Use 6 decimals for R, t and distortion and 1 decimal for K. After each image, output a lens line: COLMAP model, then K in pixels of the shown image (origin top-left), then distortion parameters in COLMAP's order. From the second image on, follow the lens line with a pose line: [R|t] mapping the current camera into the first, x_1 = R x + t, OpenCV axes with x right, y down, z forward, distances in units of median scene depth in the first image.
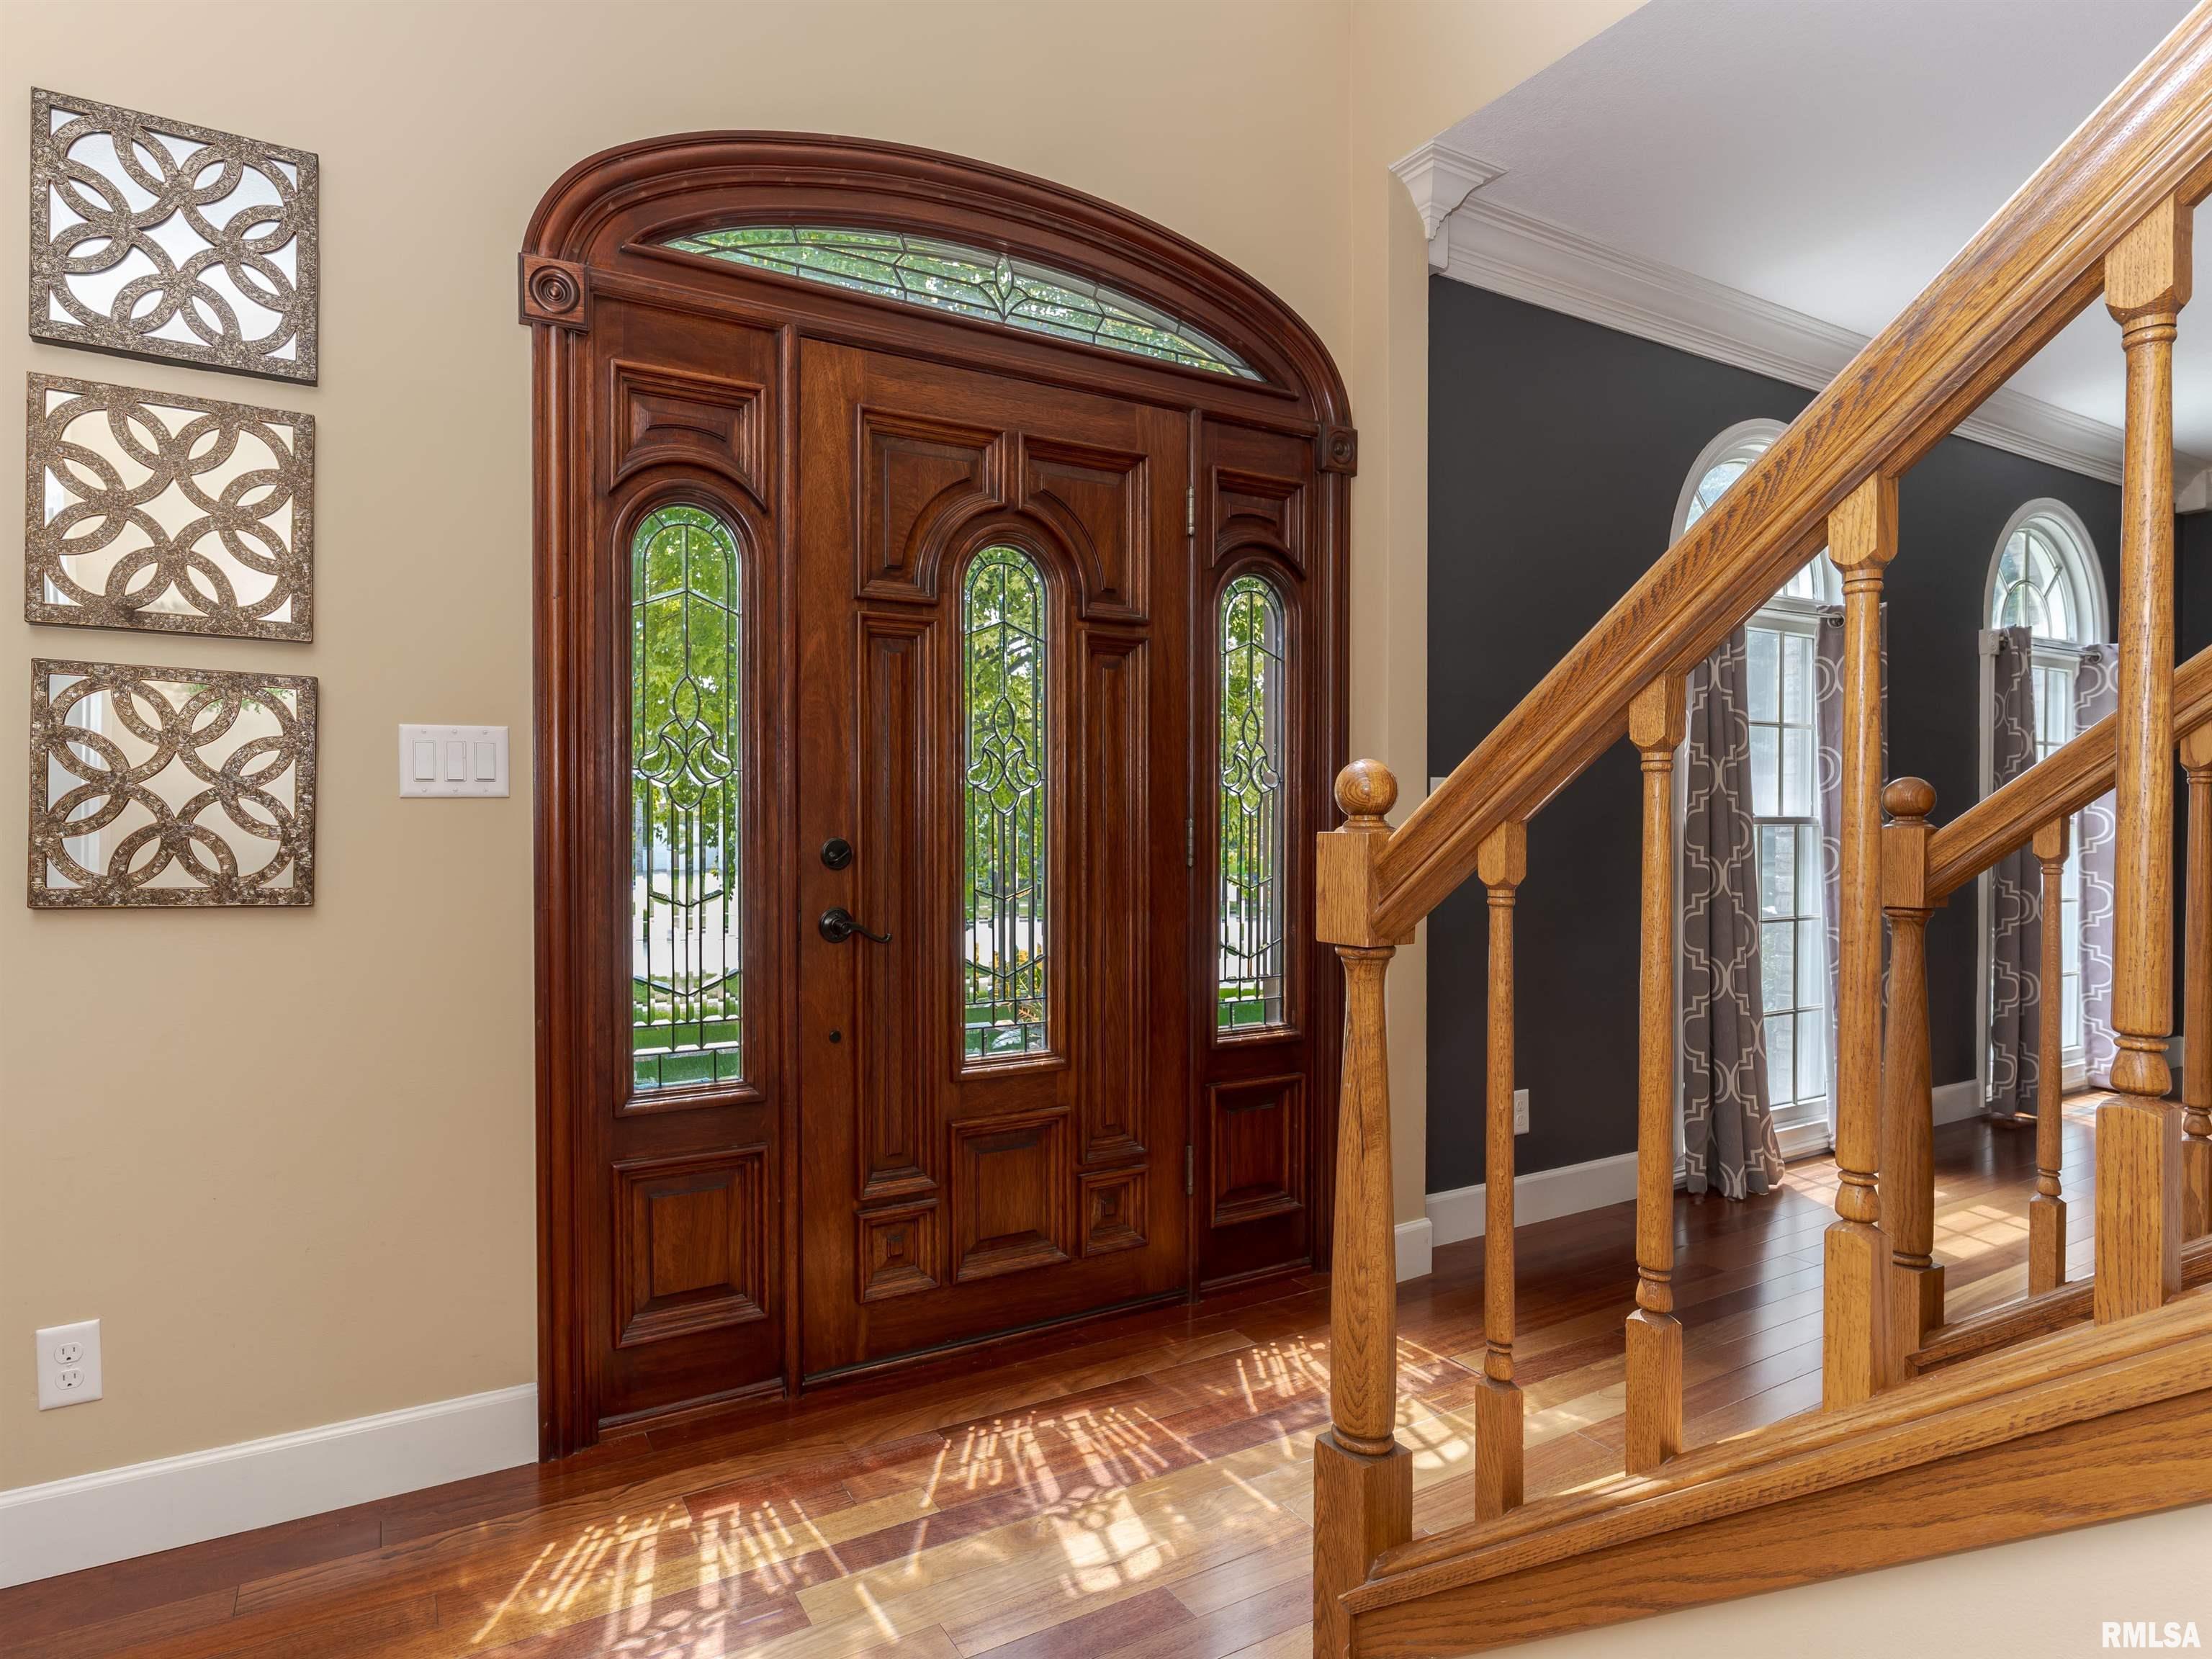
lens RADIAL K [[1121.3, 0, 1105.1], [0, 1121.3, 845.5], [0, 0, 1]] dist [-0.003168, -0.000746]
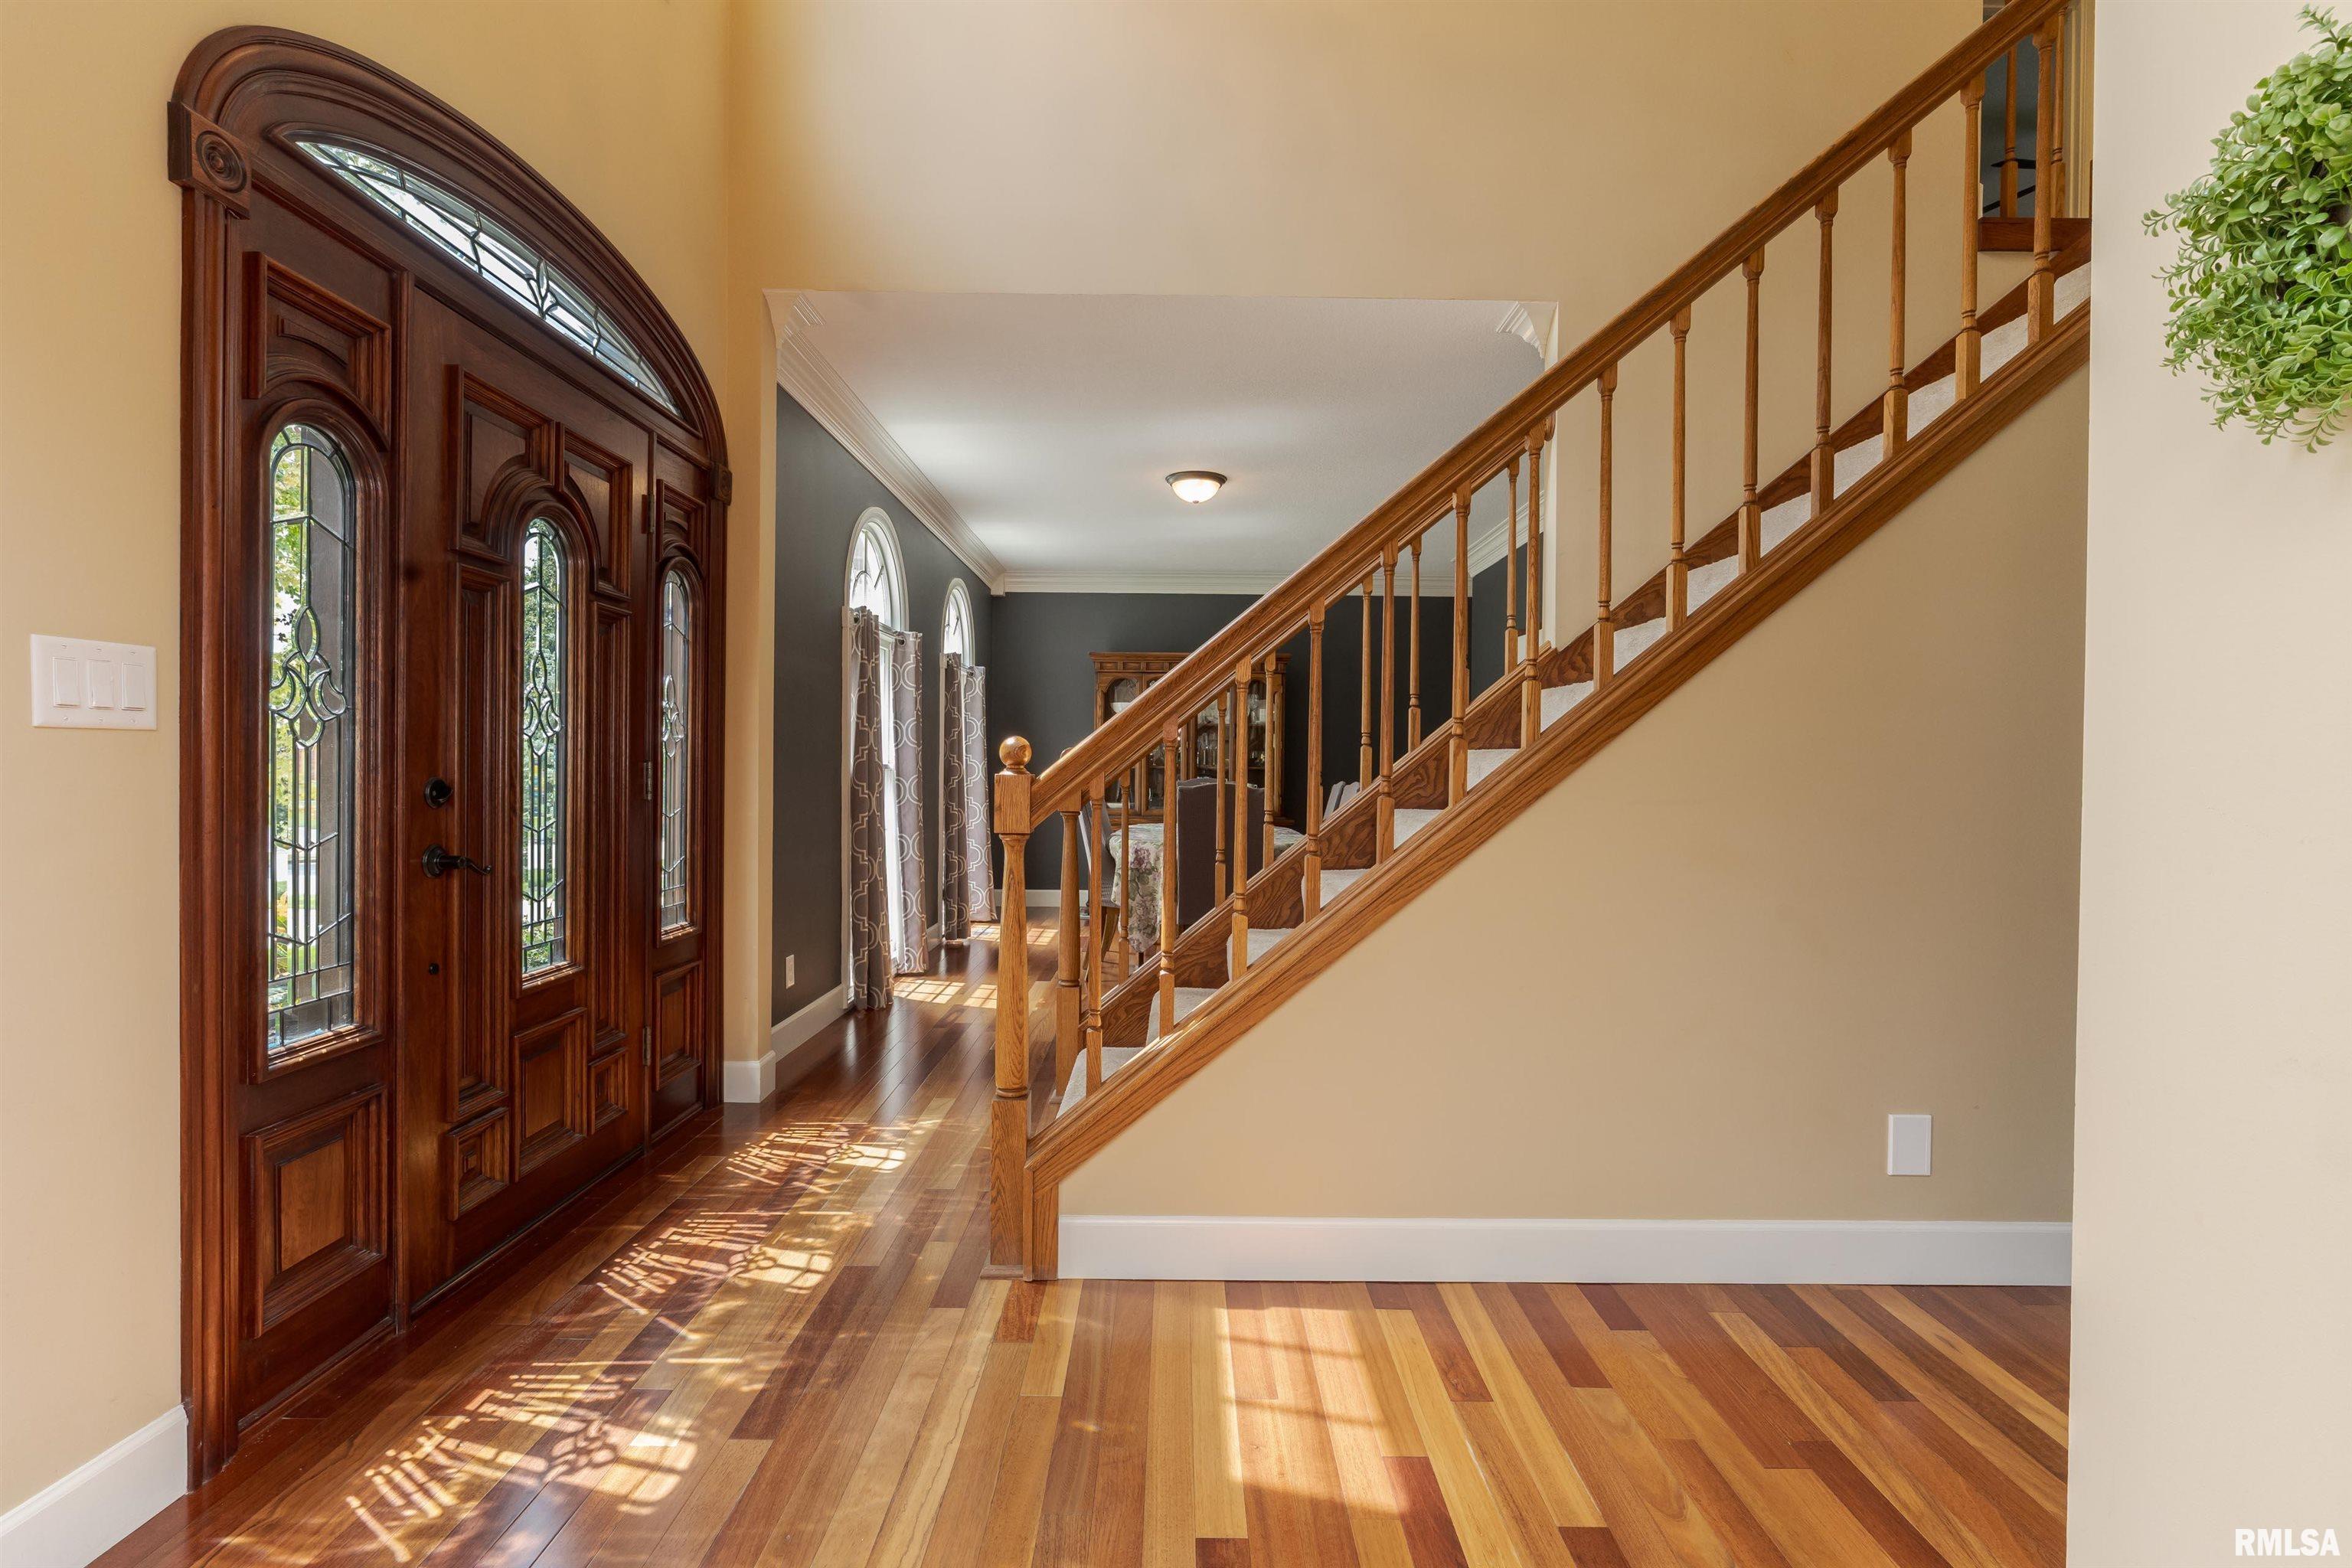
lens RADIAL K [[1010.0, 0, 1176.0], [0, 1010.0, 784.0], [0, 0, 1]] dist [-0.000151, -0.000056]
pose [[0.468022, 0.000662, 0.883717, -0.800615], [-0.006093, 0.999978, 0.002477, -0.008383], [-0.883696, -0.006544, 0.468015, -0.045608]]
